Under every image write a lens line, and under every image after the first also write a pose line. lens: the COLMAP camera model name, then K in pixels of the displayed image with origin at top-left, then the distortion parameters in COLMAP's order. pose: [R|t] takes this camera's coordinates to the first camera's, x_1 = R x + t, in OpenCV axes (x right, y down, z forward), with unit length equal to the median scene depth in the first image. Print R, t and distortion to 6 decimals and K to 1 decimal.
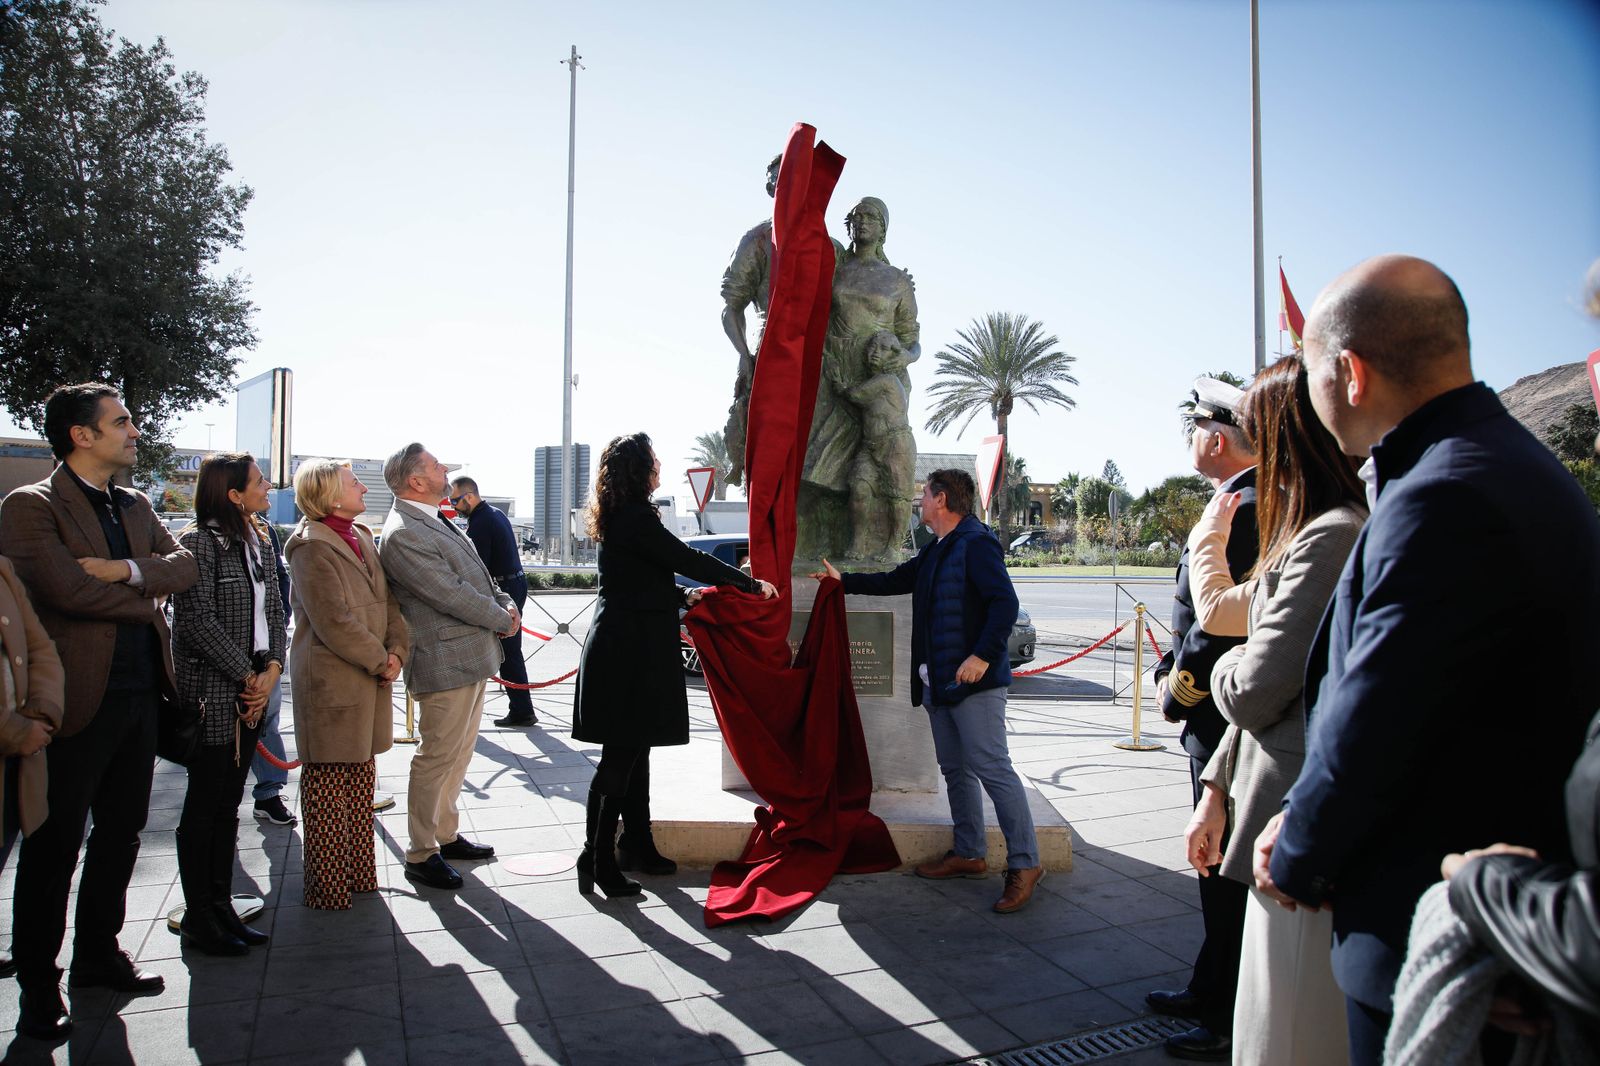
lens RADIAL K [[1419.7, 0, 797.1], [0, 1419.7, 539.2], [0, 0, 1]] dist [-0.060904, 0.181268]
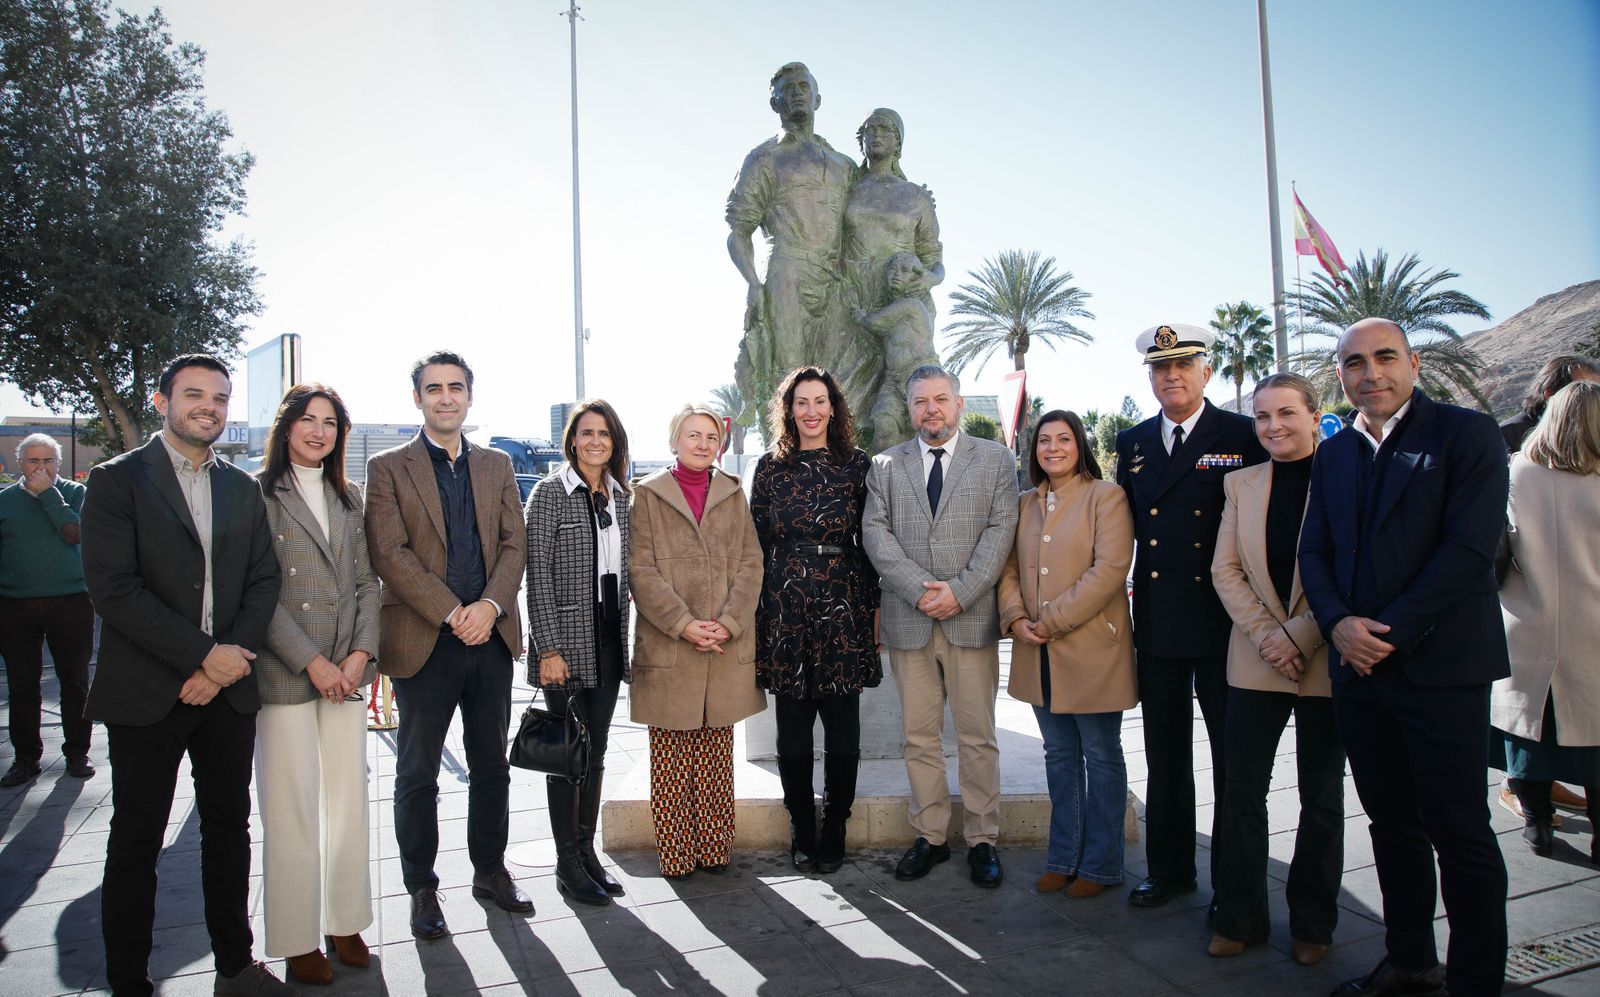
lens RADIAL K [[1109.4, 0, 735.6], [0, 1109.4, 499.2], [0, 0, 1]] dist [-0.055206, 0.063921]
pose [[0.996786, -0.038657, -0.070159, -0.002954], [0.038729, 0.999250, -0.000337, 0.007802], [0.070120, -0.002381, 0.997536, 0.261619]]
